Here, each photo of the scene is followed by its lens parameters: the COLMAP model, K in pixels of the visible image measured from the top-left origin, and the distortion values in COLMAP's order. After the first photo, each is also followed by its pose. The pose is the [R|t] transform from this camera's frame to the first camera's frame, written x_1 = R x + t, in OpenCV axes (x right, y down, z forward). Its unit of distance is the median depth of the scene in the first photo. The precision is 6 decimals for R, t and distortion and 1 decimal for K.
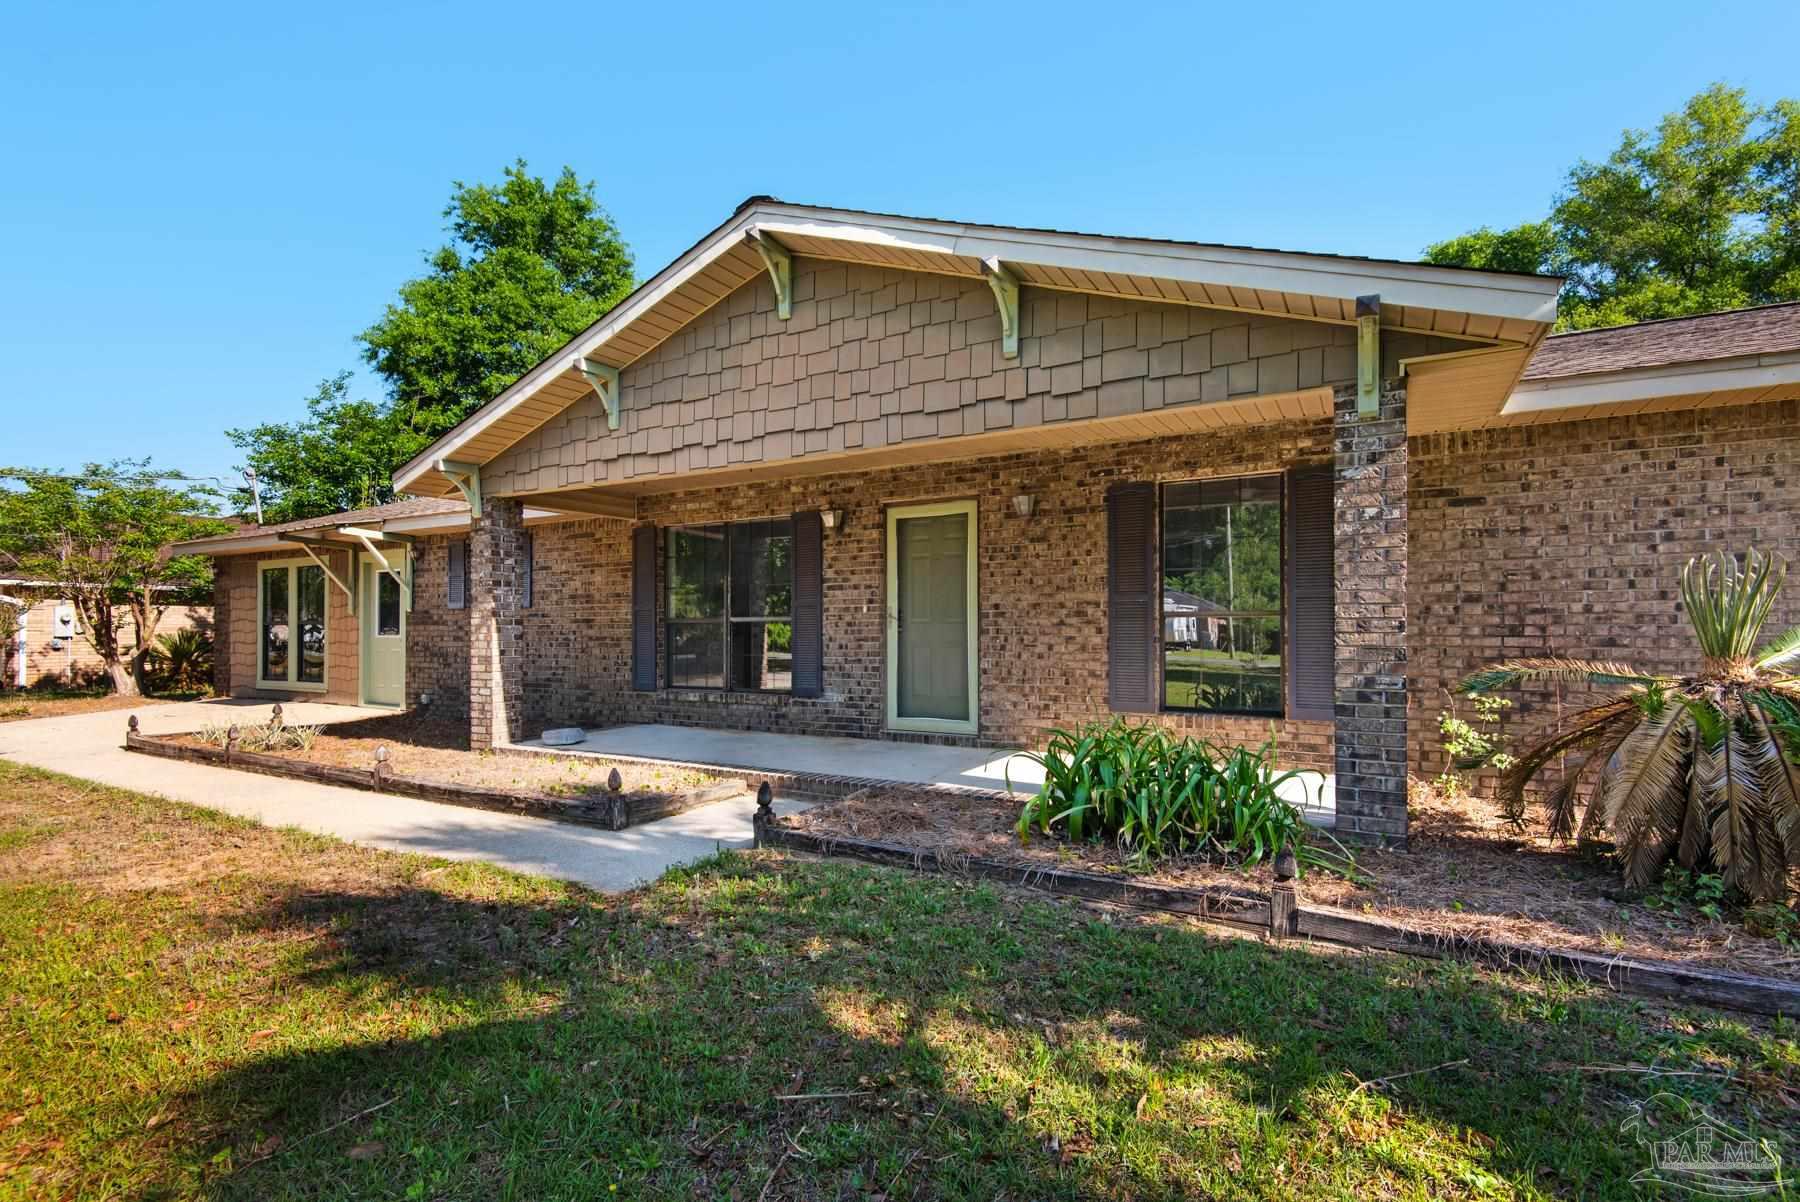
lens RADIAL K [[829.4, 0, 893.9], [0, 829.4, 635.3], [0, 0, 1]] dist [0.012180, -0.009635]
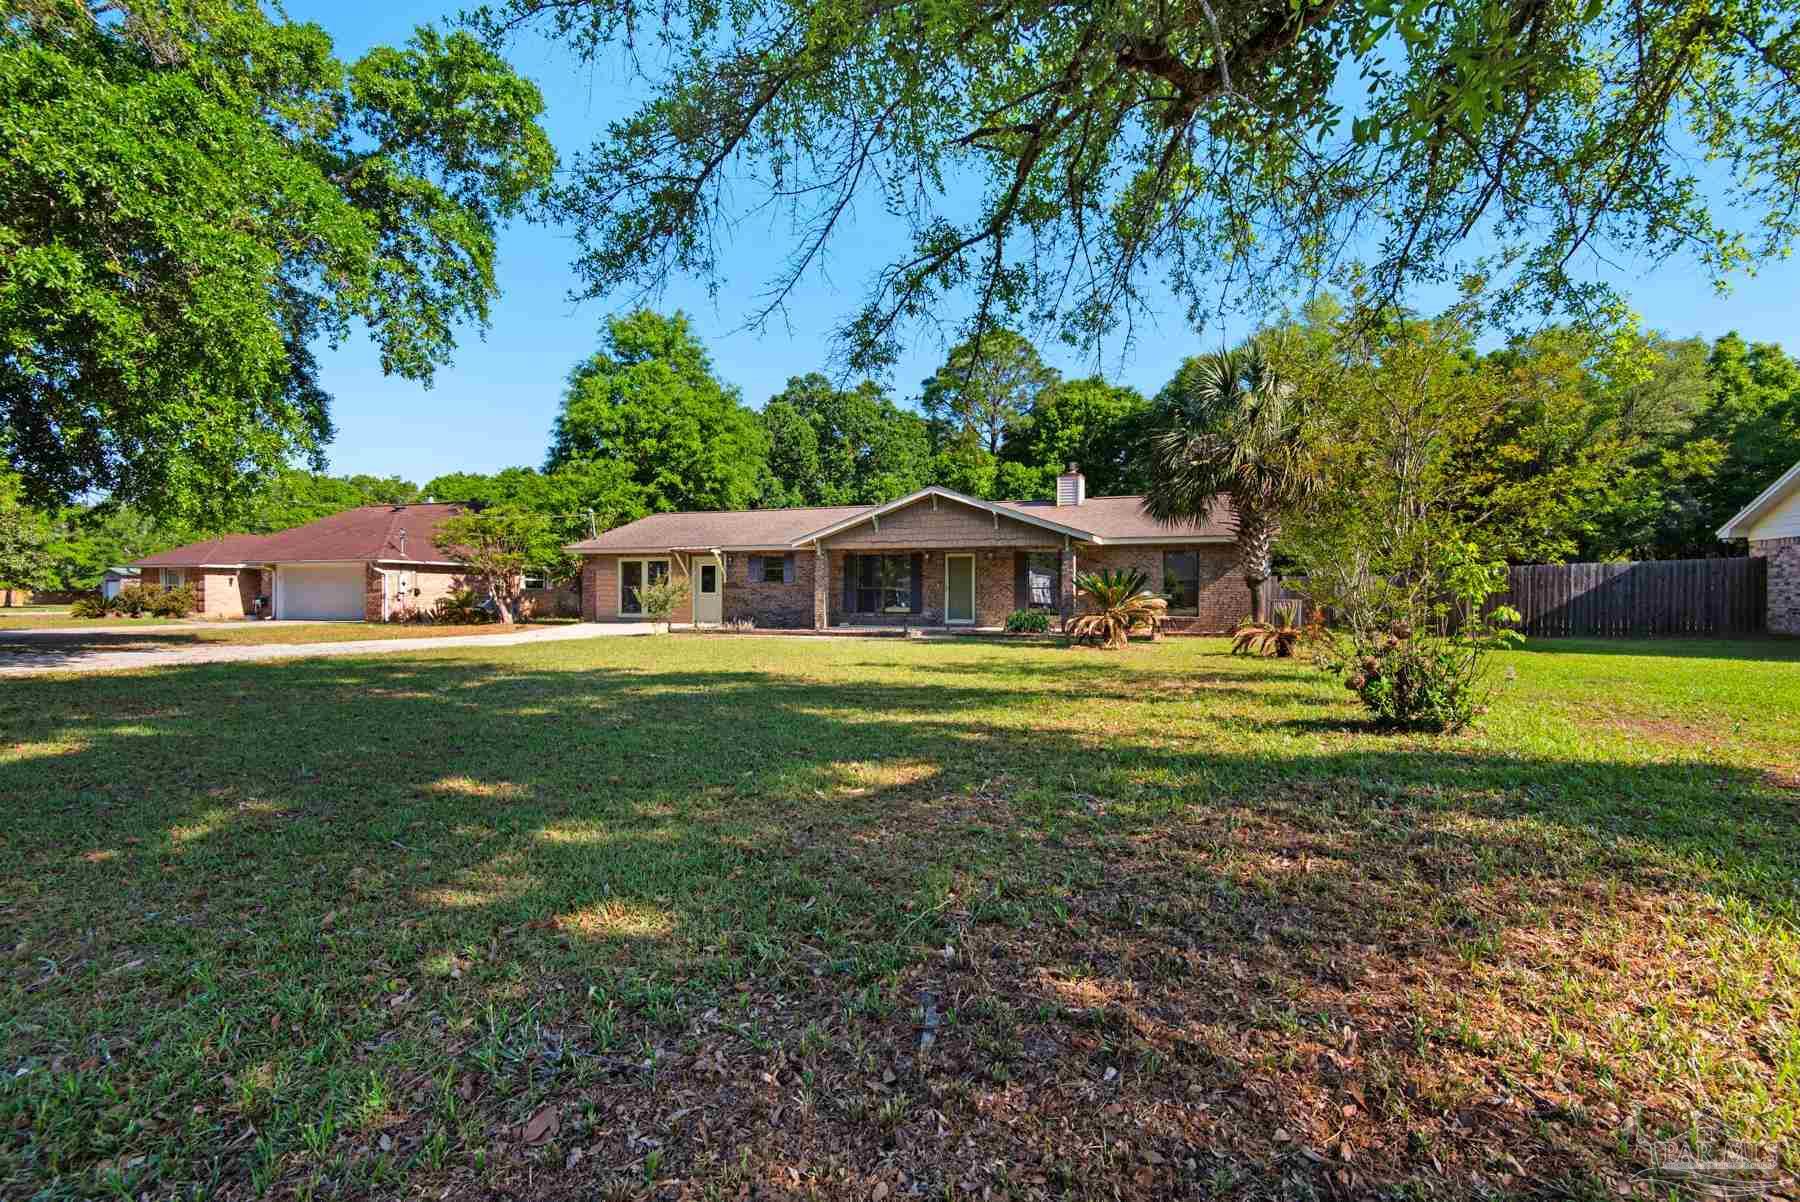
lens RADIAL K [[829.4, 0, 902.0], [0, 829.4, 601.0], [0, 0, 1]] dist [0.012180, -0.009635]
pose [[0.985878, 0.004446, 0.167404, -0.707695], [-0.005046, 0.999982, 0.003163, 0.019695], [-0.167387, -0.003963, 0.985883, -2.125517]]
